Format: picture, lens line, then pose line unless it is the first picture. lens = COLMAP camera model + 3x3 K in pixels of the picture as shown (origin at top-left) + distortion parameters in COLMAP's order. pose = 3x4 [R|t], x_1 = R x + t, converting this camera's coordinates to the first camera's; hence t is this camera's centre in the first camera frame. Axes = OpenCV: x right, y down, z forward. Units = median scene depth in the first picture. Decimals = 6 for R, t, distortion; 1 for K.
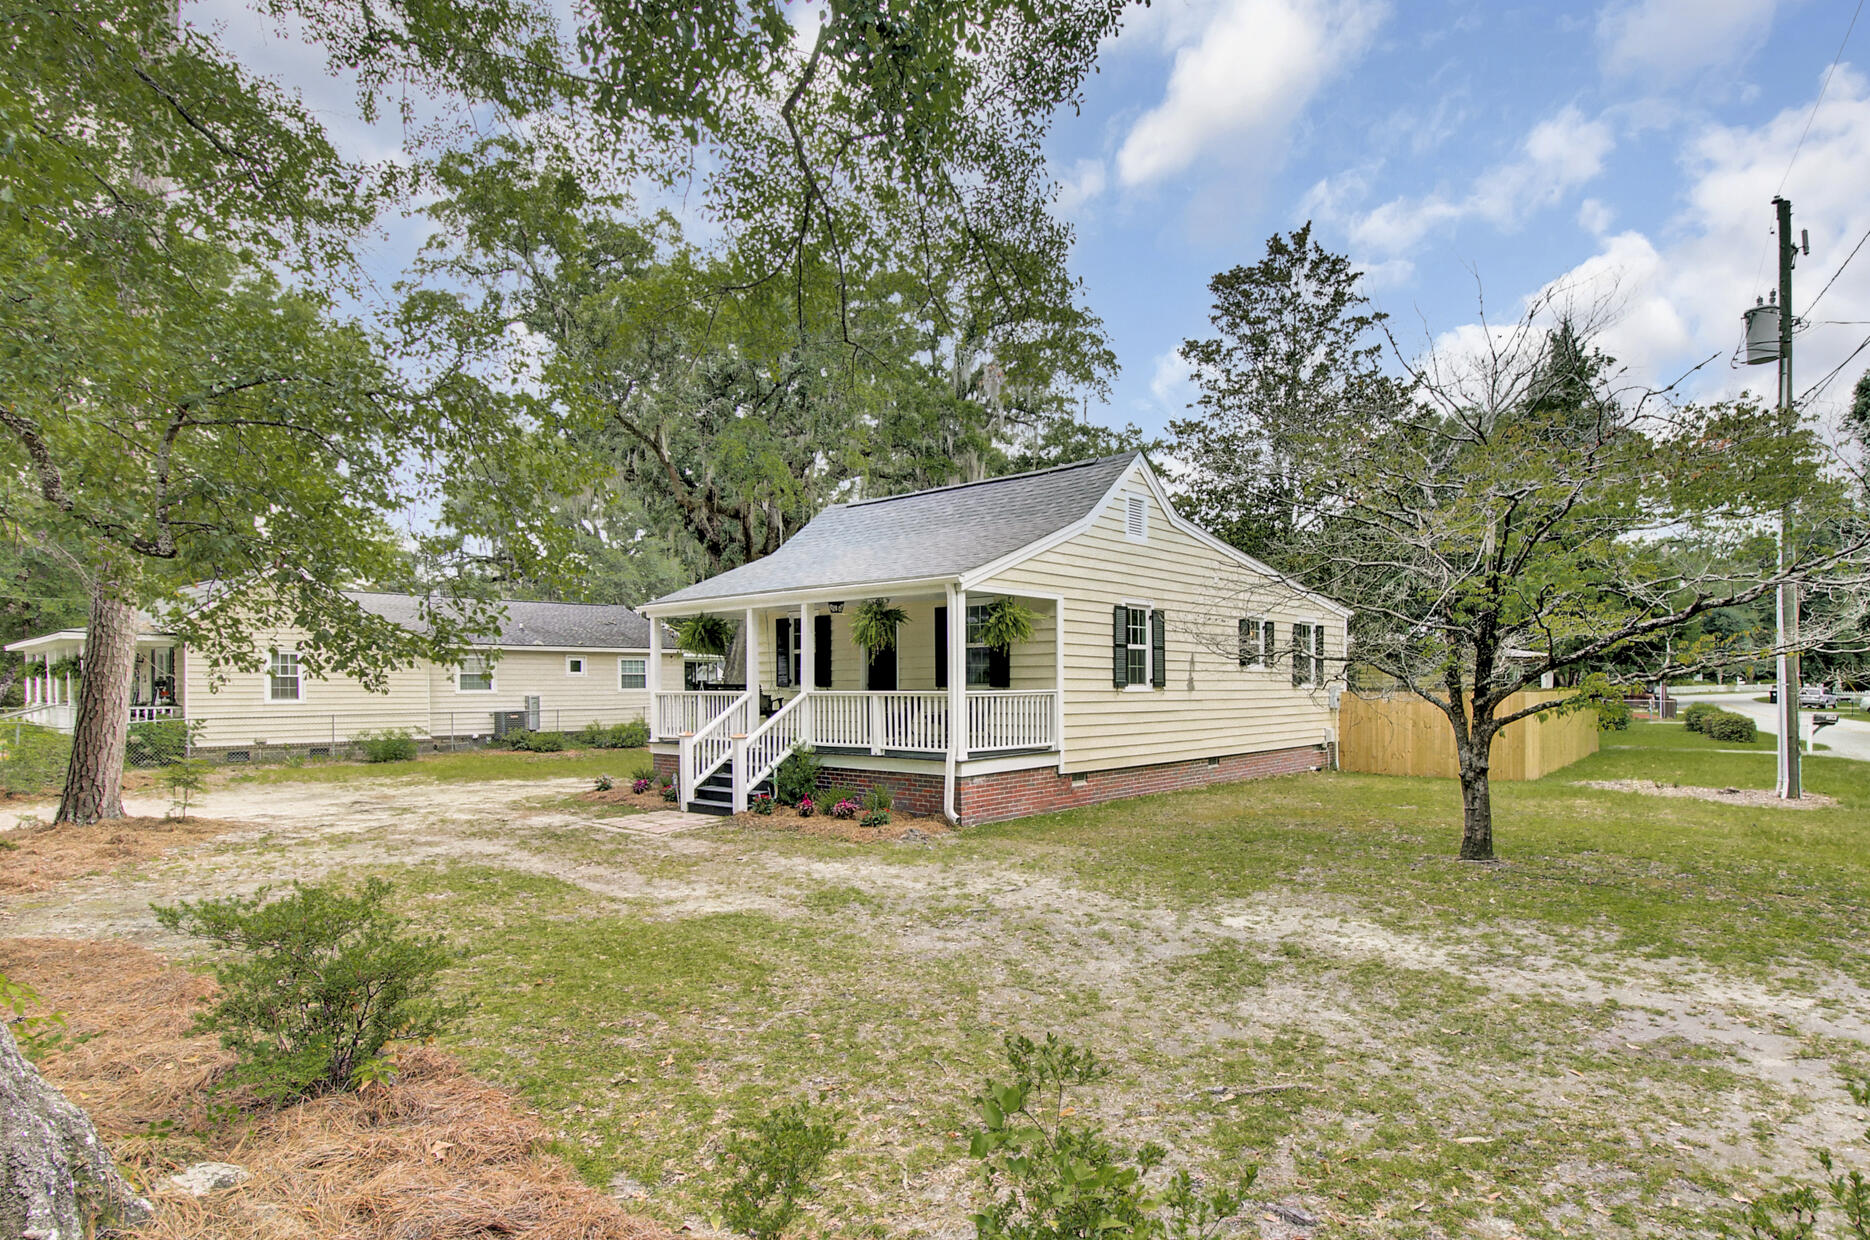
lens RADIAL K [[1029.1, 0, 924.7], [0, 1029.1, 619.2], [0, 0, 1]] dist [-0.003180, -0.001563]
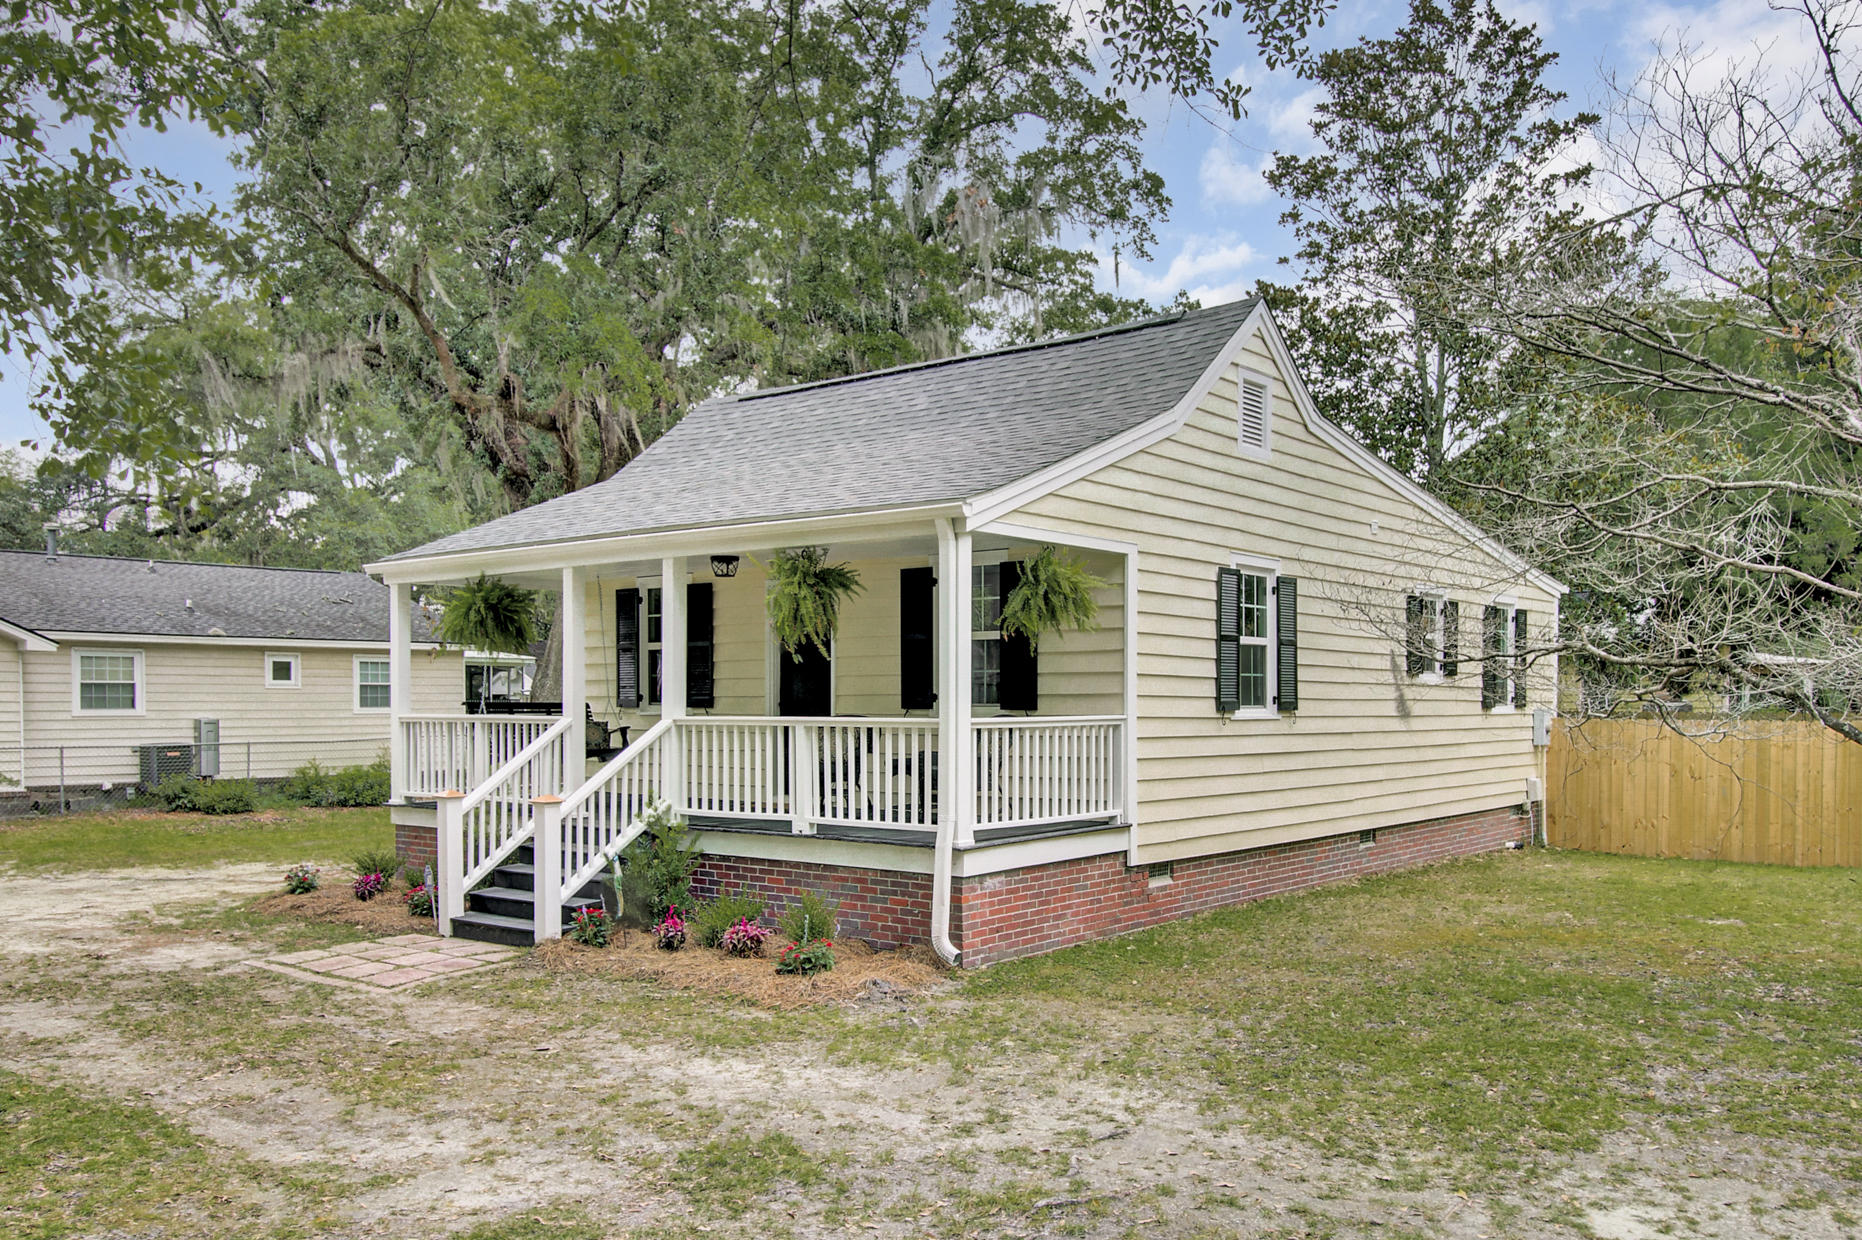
lens RADIAL K [[1508.7, 0, 933.1], [0, 1508.7, 625.0], [0, 0, 1]] dist [0.012216, -0.008032]
pose [[0.997923, 0.006952, 0.064035, -0.023810], [-0.007766, 0.999892, 0.012465, 0.008419], [-0.063942, -0.012936, 0.997870, 0.160087]]
